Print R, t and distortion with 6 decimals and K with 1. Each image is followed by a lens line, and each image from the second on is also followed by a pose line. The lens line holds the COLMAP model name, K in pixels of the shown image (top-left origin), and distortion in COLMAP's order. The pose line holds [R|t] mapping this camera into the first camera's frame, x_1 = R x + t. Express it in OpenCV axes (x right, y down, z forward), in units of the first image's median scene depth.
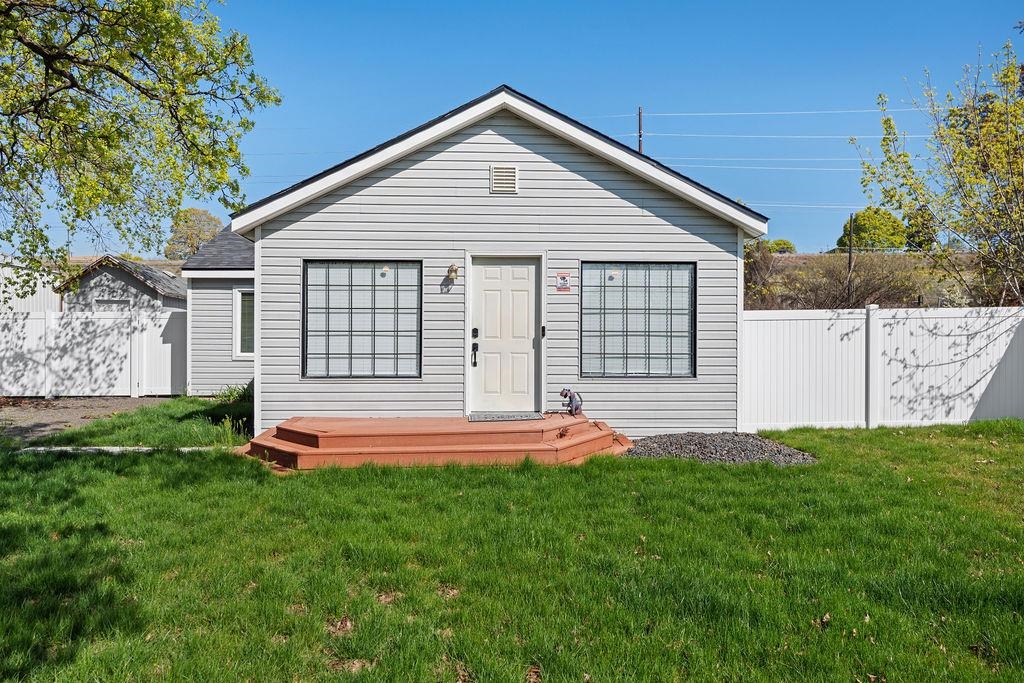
lens RADIAL K [[692.4, 0, 512.0], [0, 692.4, 341.5], [0, 0, 1]] dist [0.003631, 0.000300]
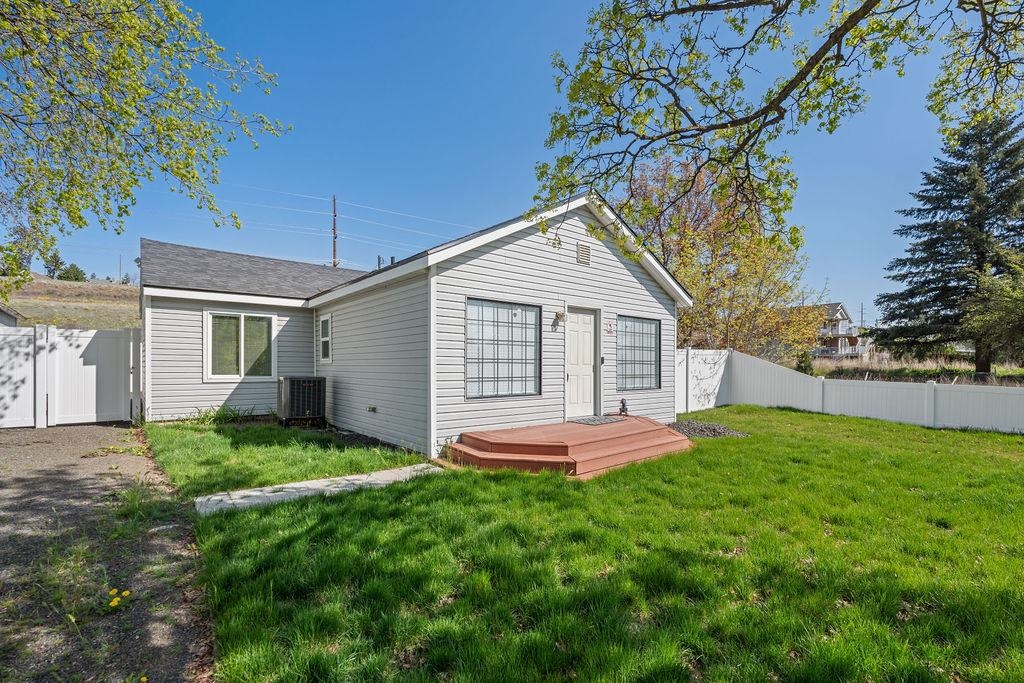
lens RADIAL K [[451.5, 0, 514.9], [0, 451.5, 364.8], [0, 0, 1]] dist [0.000874, 0.000512]
pose [[0.800349, 0.002500, 0.599529, -0.676347], [-0.007916, 0.999948, 0.006397, -0.009942], [-0.599482, -0.009866, 0.800328, 0.335279]]
